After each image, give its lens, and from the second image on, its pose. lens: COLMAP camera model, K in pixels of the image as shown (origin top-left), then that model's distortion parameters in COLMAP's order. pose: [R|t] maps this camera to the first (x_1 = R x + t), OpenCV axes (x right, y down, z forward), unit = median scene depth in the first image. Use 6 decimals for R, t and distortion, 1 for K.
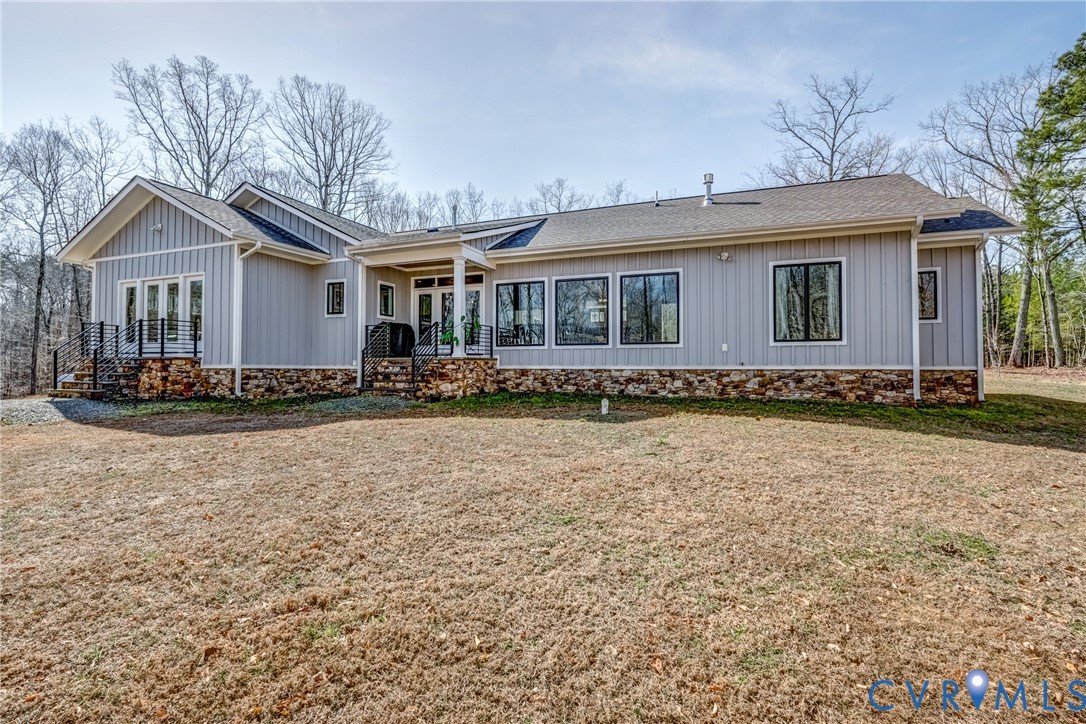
lens RADIAL K [[516.2, 0, 533.5], [0, 516.2, 365.6], [0, 0, 1]] dist [-0.009320, 0.001971]
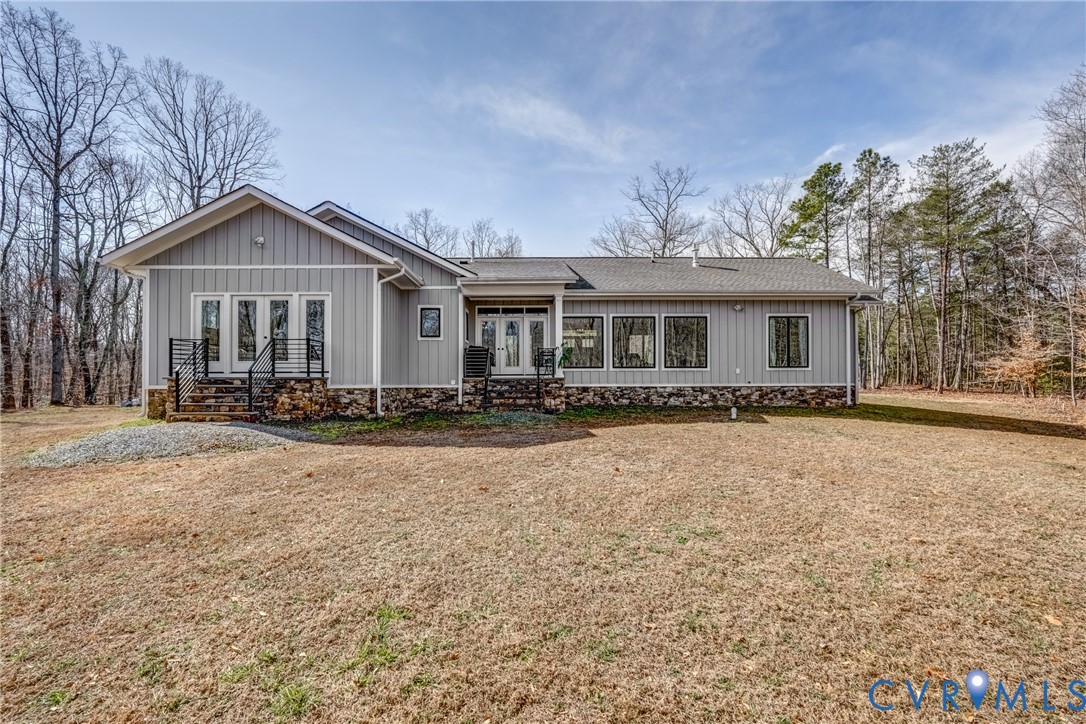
lens RADIAL K [[476.2, 0, 513.5], [0, 476.2, 393.5], [0, 0, 1]] dist [-0.011248, 0.006714]
pose [[0.926171, -0.012036, 0.376912, -0.667620], [0.002711, 0.999677, 0.025262, -0.007140], [-0.377095, -0.022375, 0.925904, 0.002326]]
